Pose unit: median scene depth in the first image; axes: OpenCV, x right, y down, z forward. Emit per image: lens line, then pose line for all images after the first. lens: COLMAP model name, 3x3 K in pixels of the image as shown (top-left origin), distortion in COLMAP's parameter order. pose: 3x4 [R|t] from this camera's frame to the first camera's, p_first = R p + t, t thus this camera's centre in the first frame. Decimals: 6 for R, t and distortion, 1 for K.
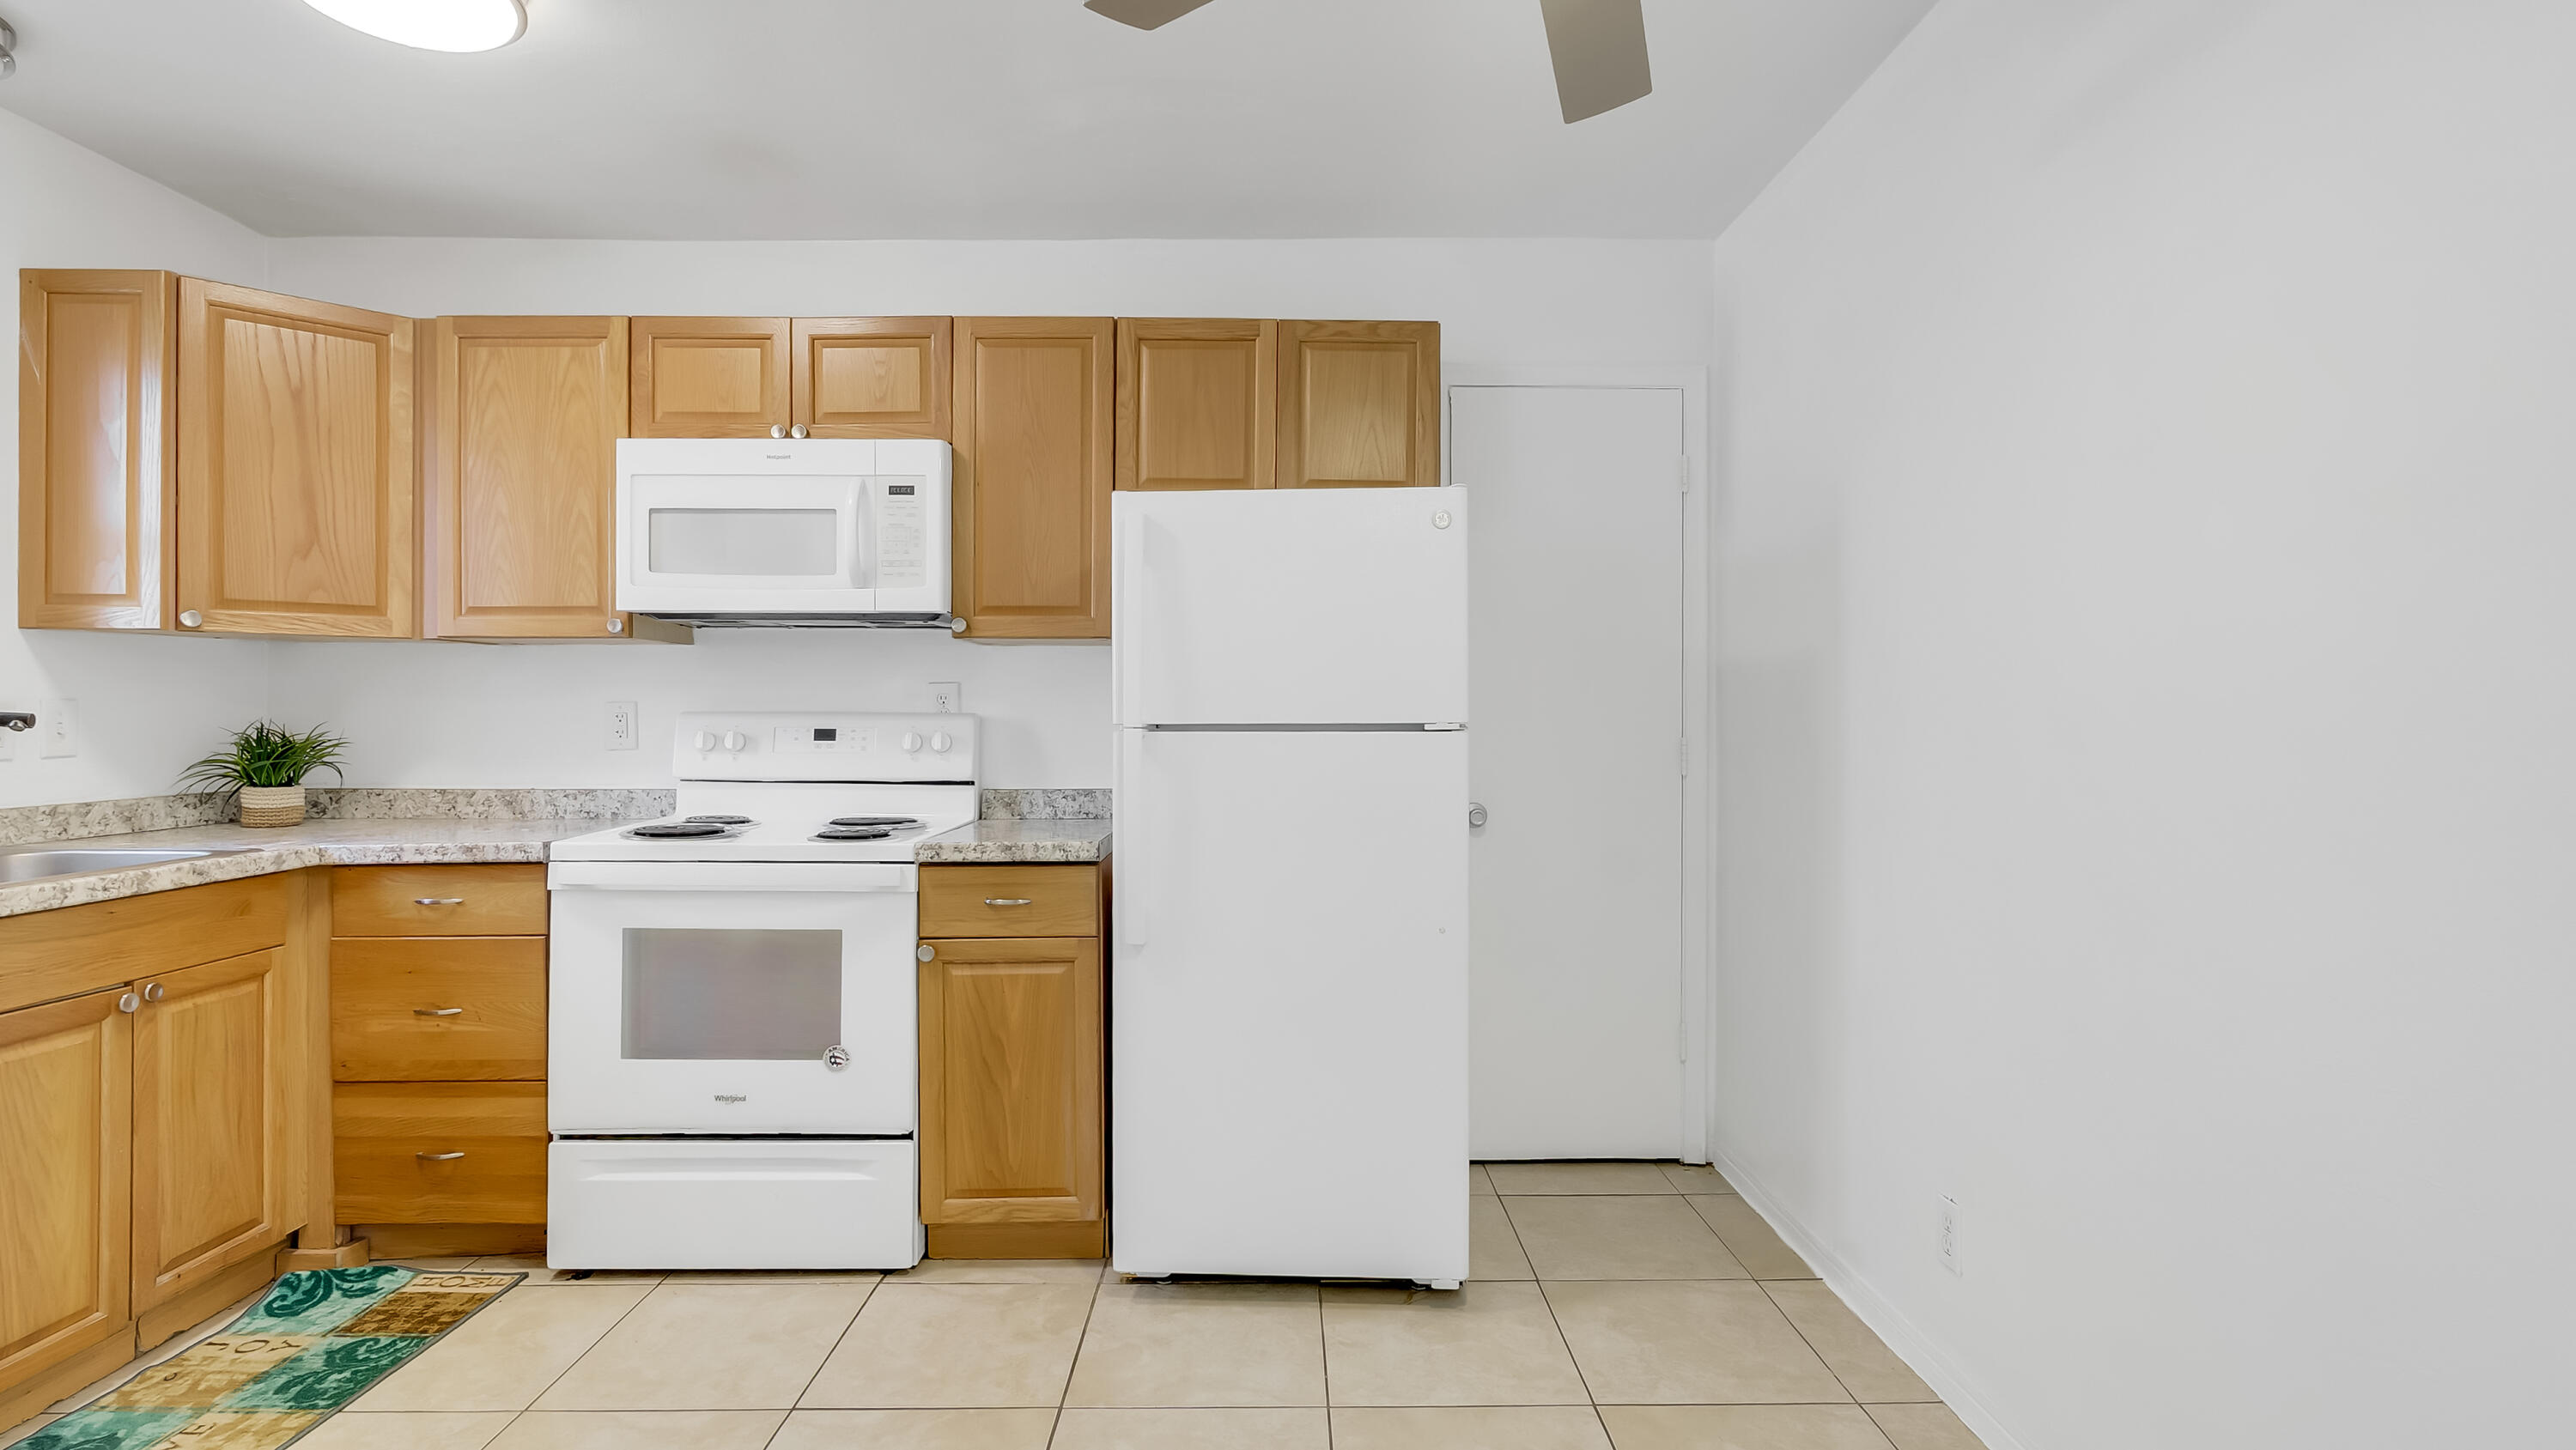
lens RADIAL K [[1228.2, 0, 1295.7], [0, 1228.2, 715.1], [0, 0, 1]] dist [-0.006677, 0.000712]
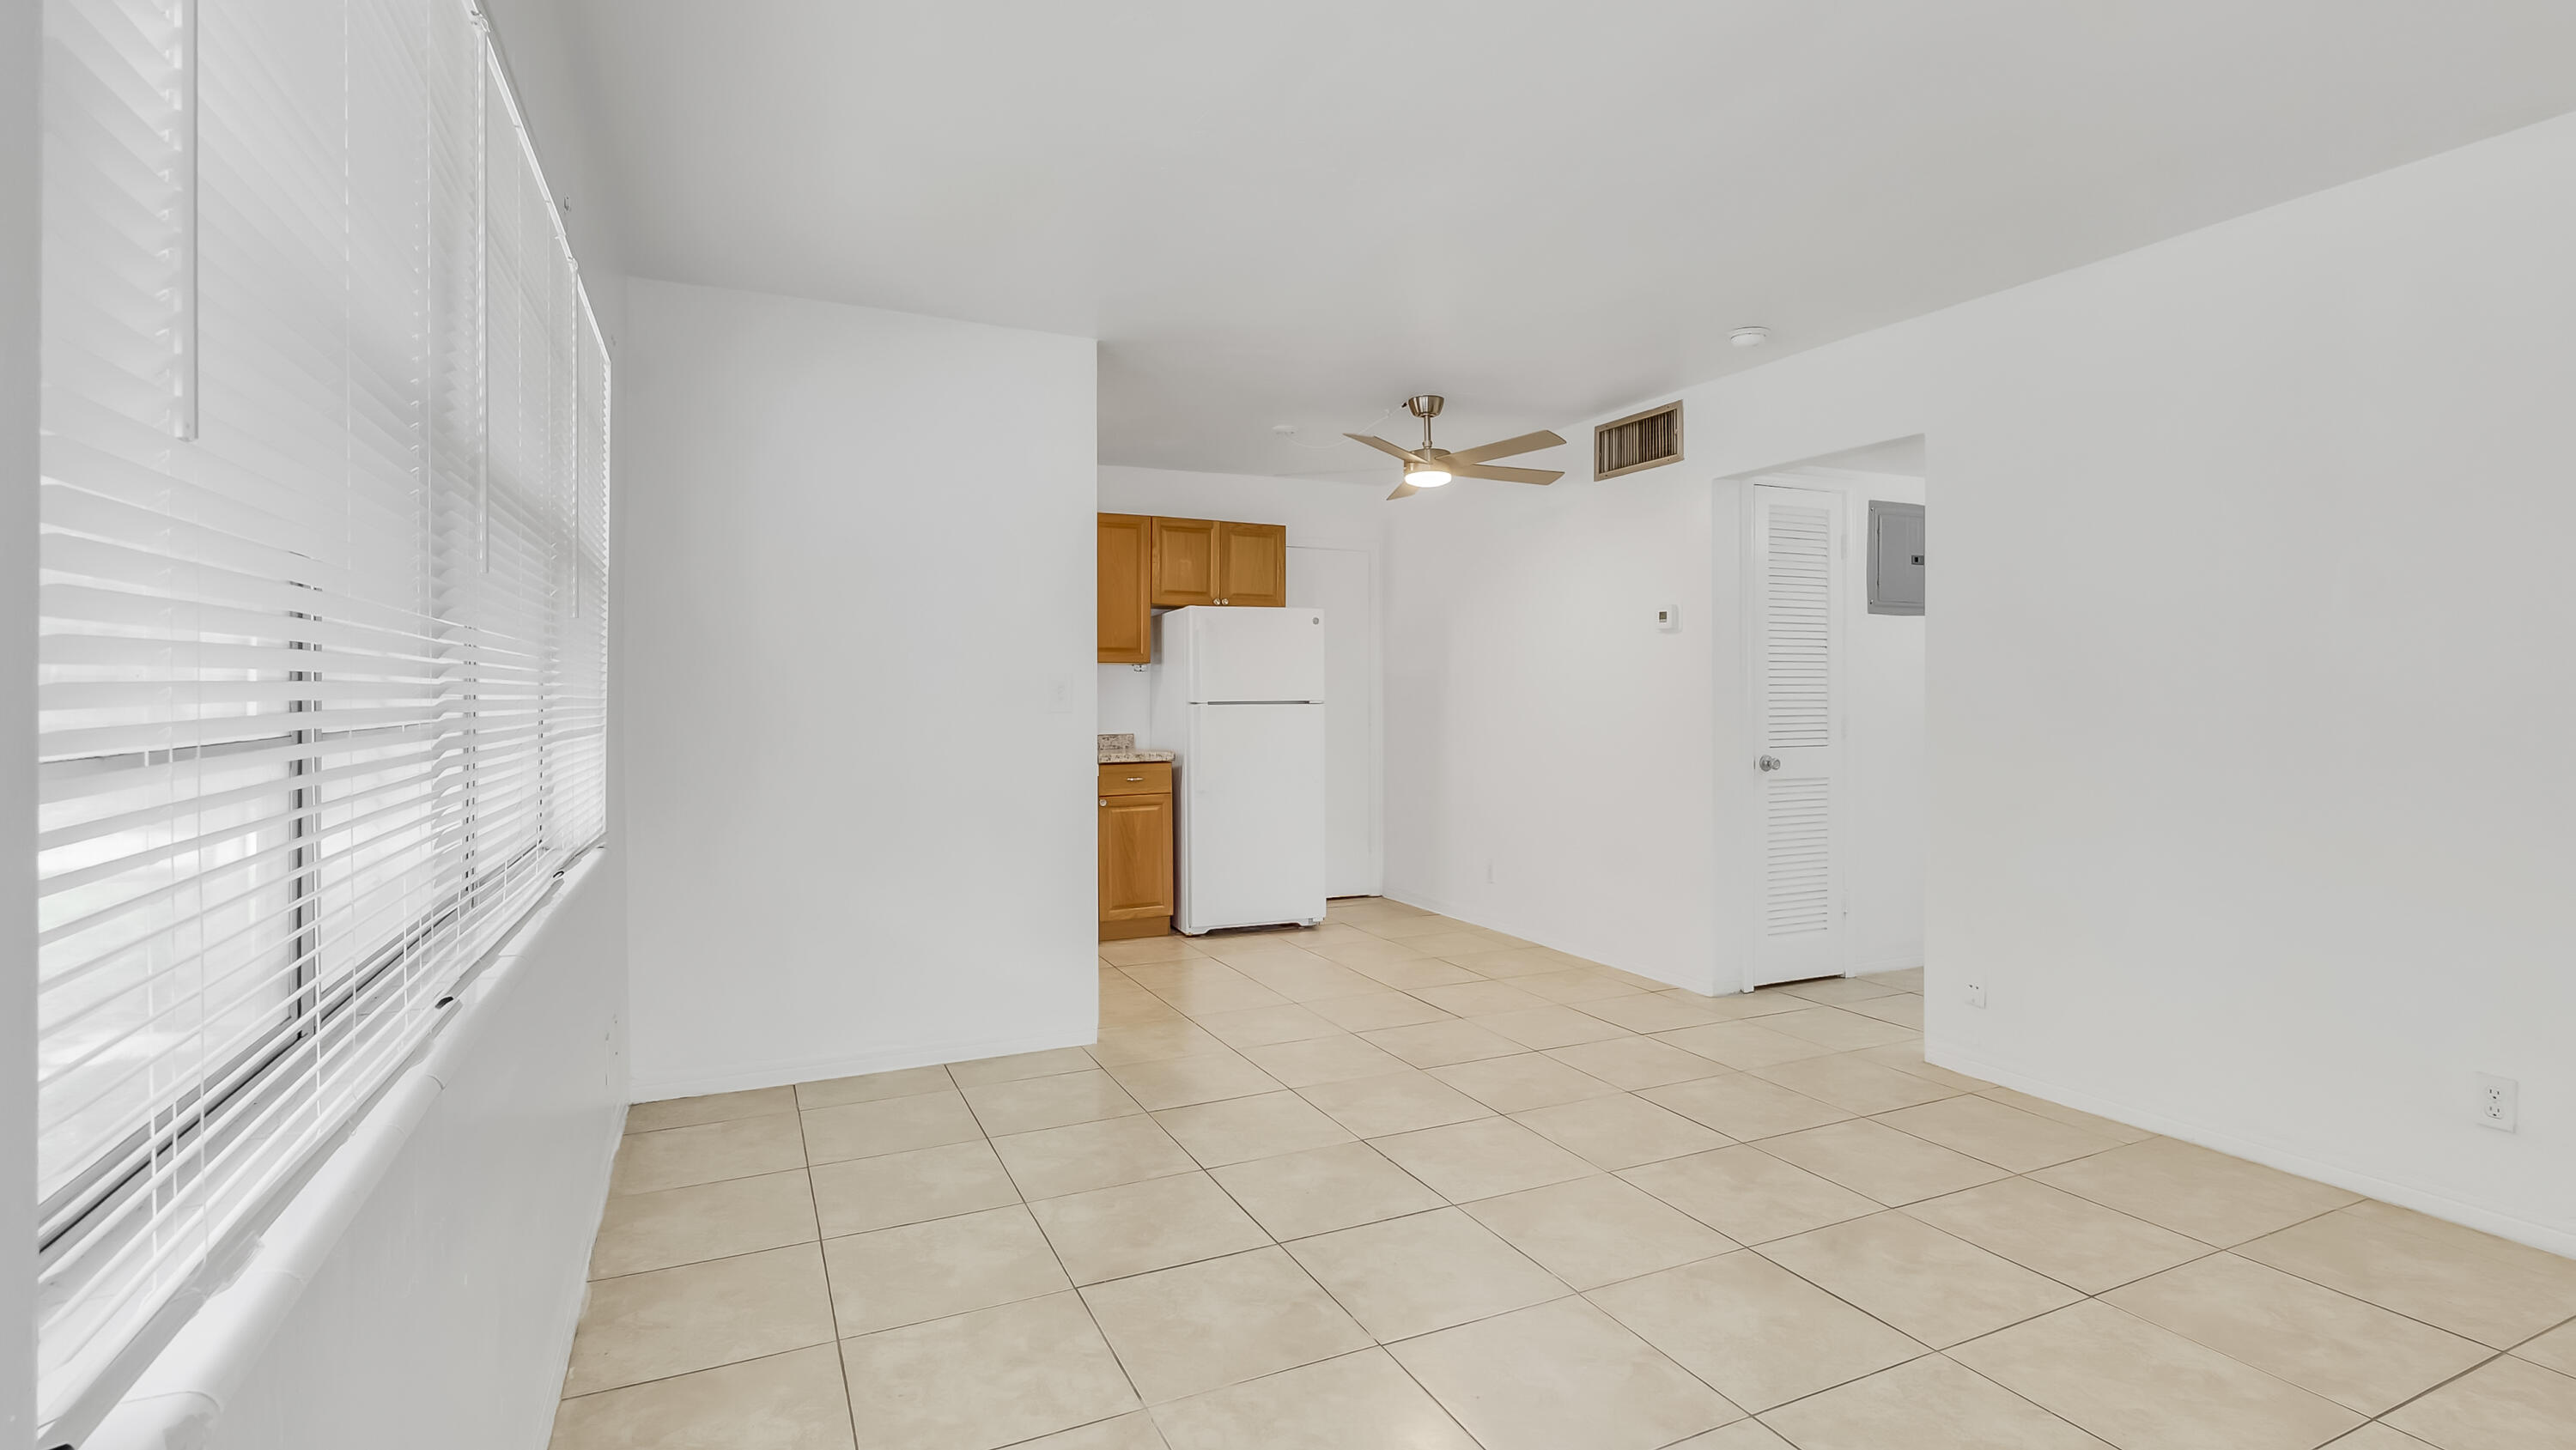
lens RADIAL K [[1228.2, 0, 1255.1], [0, 1228.2, 668.9], [0, 0, 1]] dist [-0.006677, 0.000712]
pose [[0.926097, 0.002812, 0.377276, -0.896656], [0.004705, 0.999808, -0.019002, -0.010868], [-0.377257, 0.019372, 0.925906, -1.224801]]
